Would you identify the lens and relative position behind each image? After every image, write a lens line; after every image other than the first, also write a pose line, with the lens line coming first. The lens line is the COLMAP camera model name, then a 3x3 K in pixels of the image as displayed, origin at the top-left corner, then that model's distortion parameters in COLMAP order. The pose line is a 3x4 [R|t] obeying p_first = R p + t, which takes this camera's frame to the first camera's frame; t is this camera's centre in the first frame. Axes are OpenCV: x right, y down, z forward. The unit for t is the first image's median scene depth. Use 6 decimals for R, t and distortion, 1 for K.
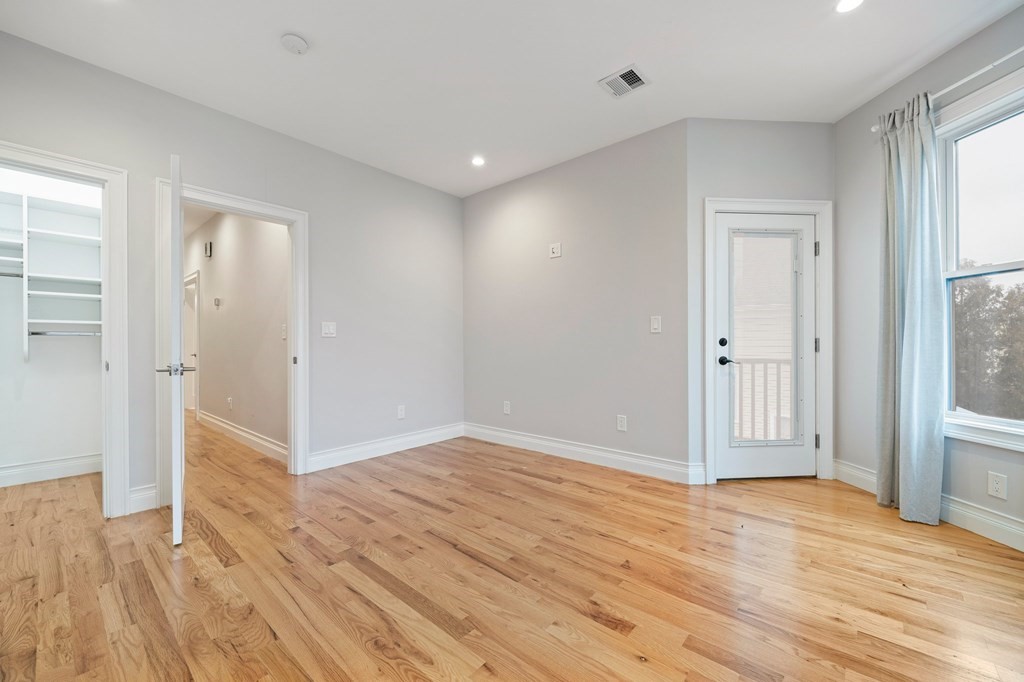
lens RADIAL K [[408.1, 0, 514.3], [0, 408.1, 344.3], [0, 0, 1]] dist [-0.000293, -0.000115]
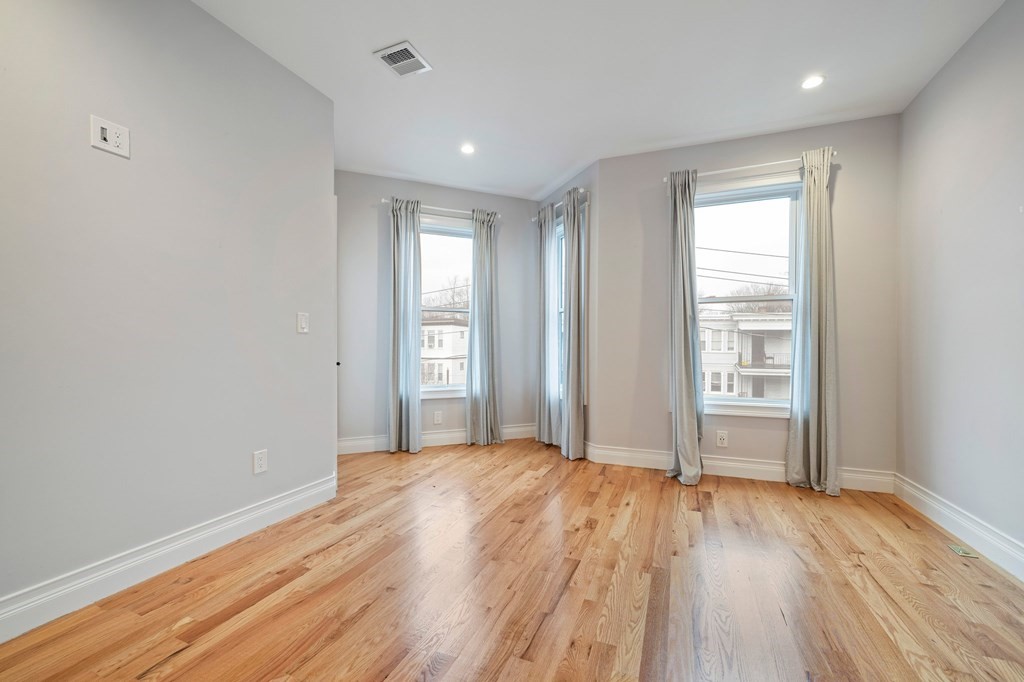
lens RADIAL K [[408.1, 0, 514.3], [0, 408.1, 344.3], [0, 0, 1]] dist [-0.000293, -0.000115]
pose [[-0.327058, 0.010779, 0.944943, -0.615685], [0.000407, 0.999936, -0.011265, 0.004559], [-0.945004, -0.003300, -0.327042, 0.955761]]
